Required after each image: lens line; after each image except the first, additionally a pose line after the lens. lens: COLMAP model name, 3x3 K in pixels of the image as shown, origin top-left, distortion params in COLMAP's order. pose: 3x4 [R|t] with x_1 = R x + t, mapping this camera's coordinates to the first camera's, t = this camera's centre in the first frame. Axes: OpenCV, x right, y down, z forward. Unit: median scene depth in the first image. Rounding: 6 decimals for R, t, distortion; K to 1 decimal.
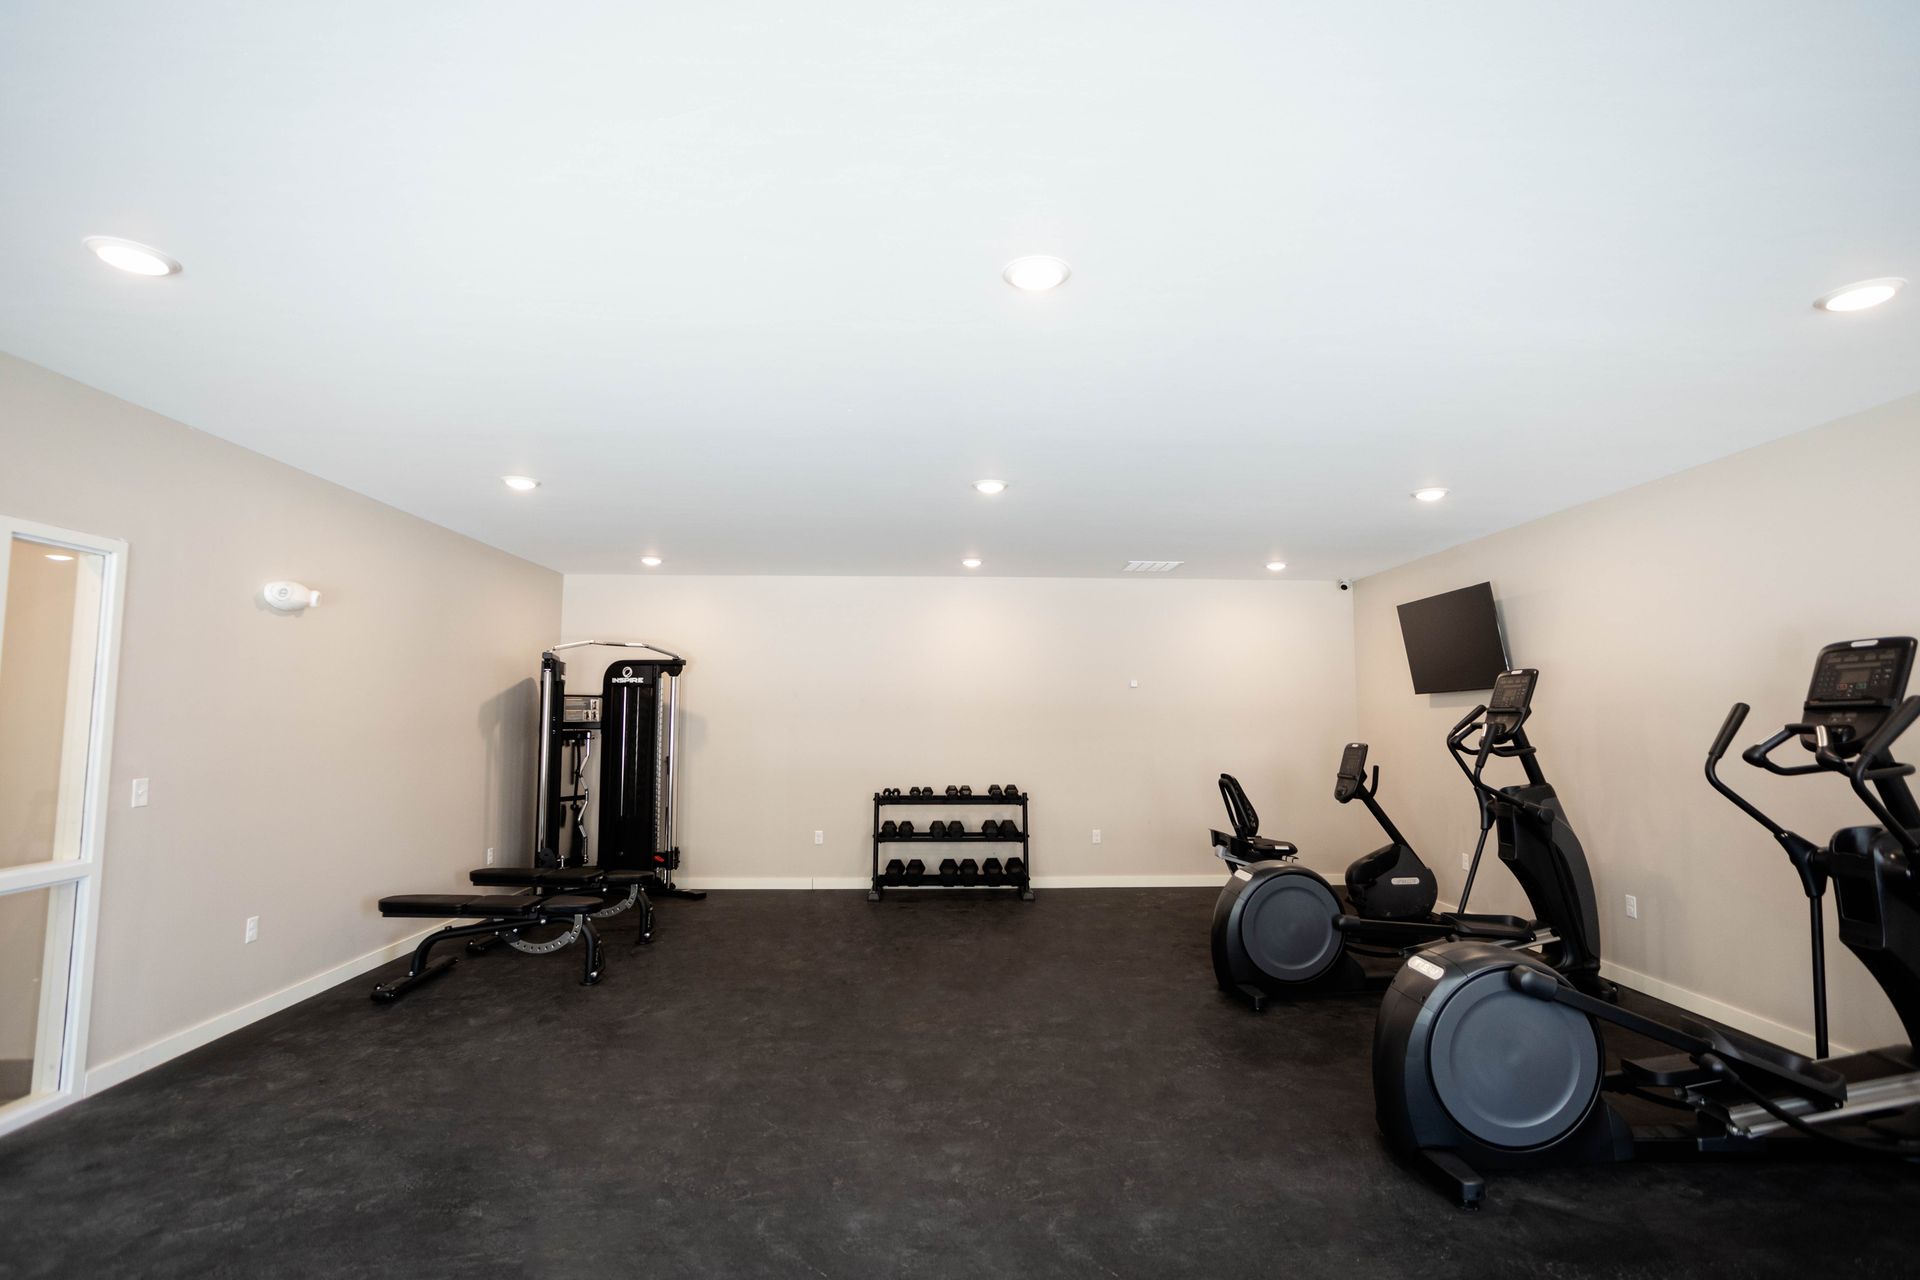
lens RADIAL K [[823.5, 0, 963.5], [0, 823.5, 671.8], [0, 0, 1]] dist [-0.043167, 0.021631]
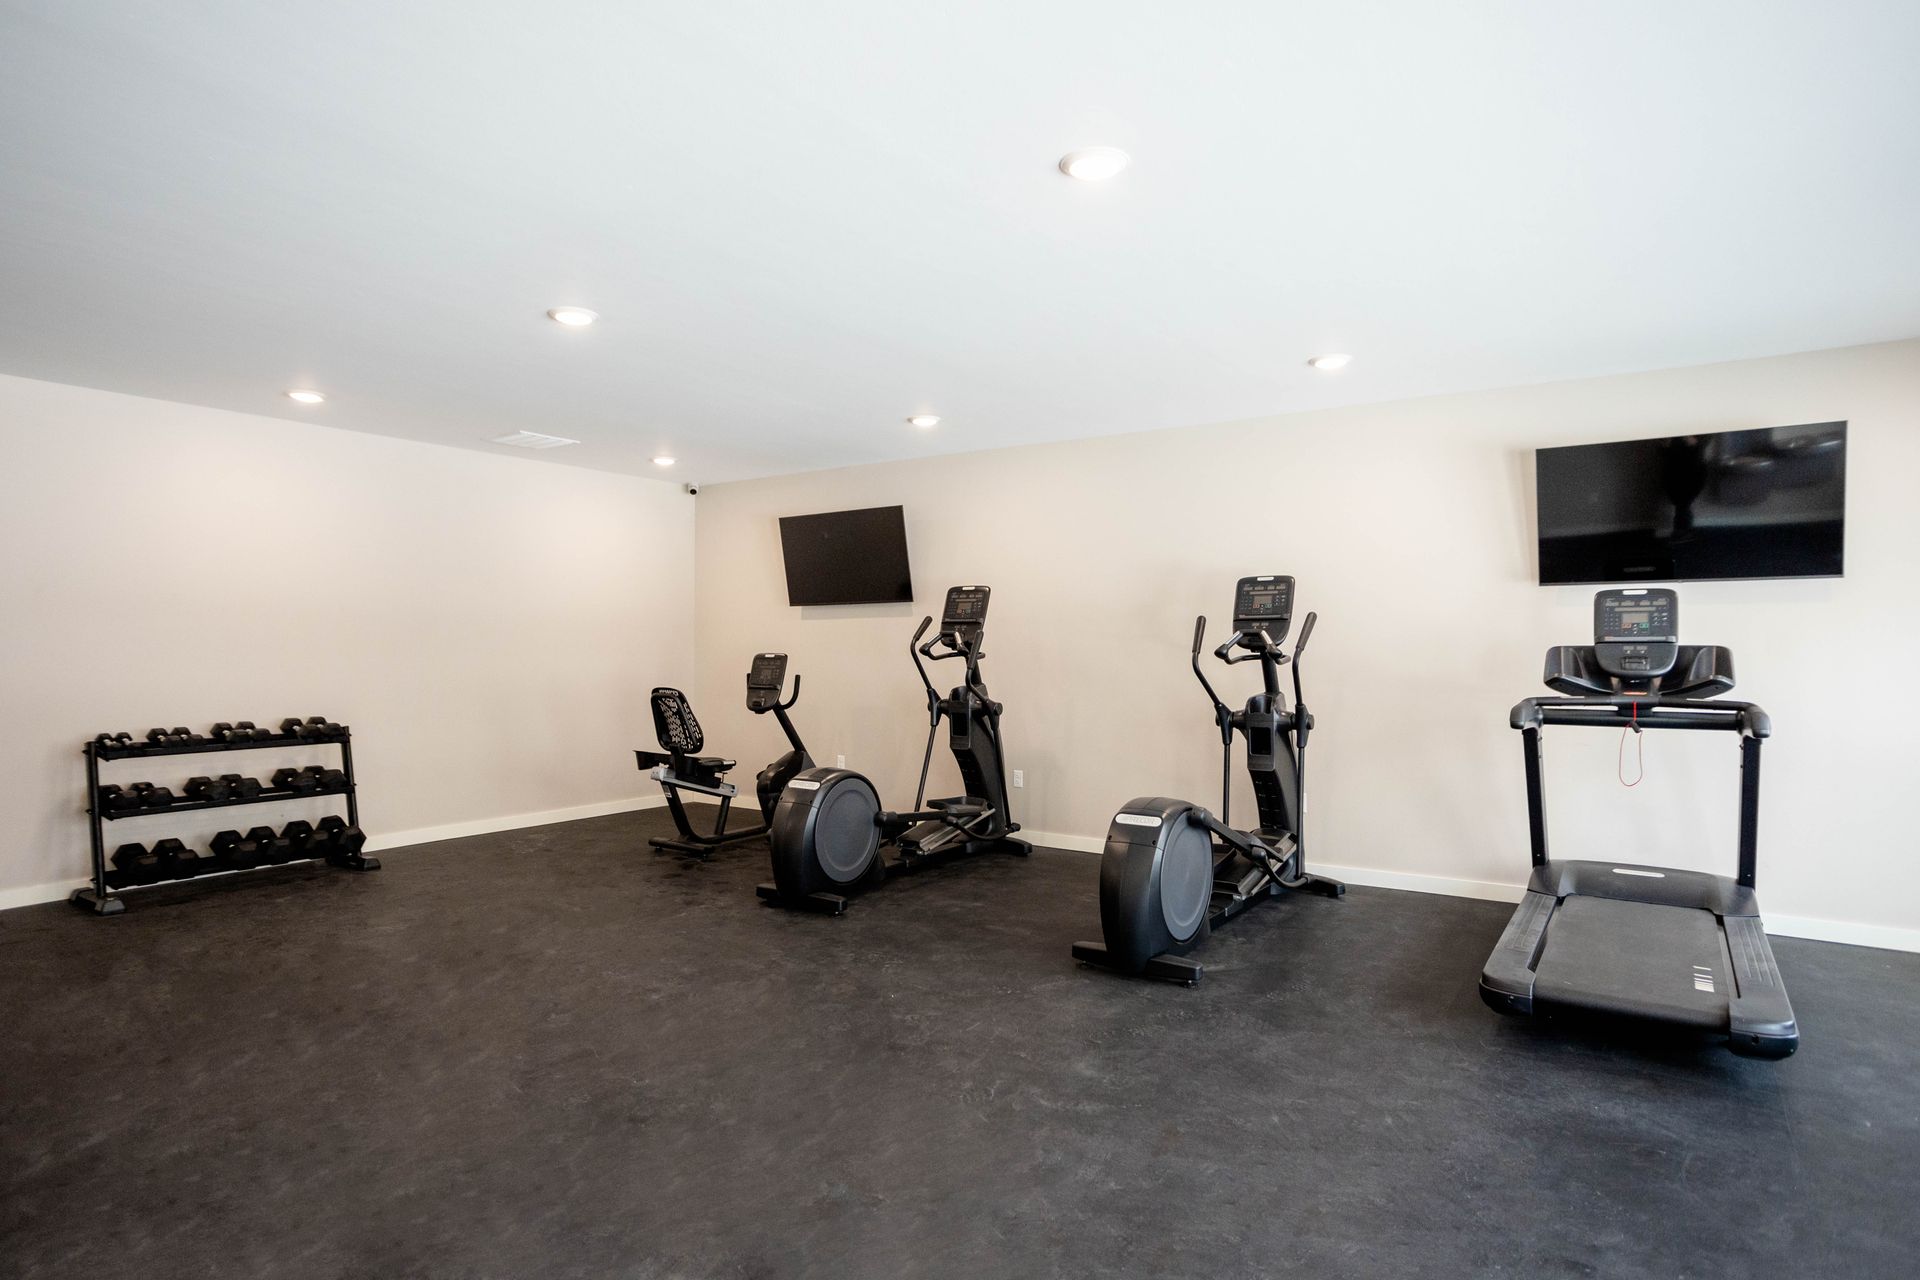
lens RADIAL K [[924.2, 0, 960.9], [0, 924.2, 633.2], [0, 0, 1]] dist [-0.051031, 0.034180]
pose [[0.664707, 0.007782, 0.747064, -0.184002], [-0.050332, 0.998140, 0.034386, 0.011773], [-0.745407, -0.060458, 0.663862, 0.075630]]
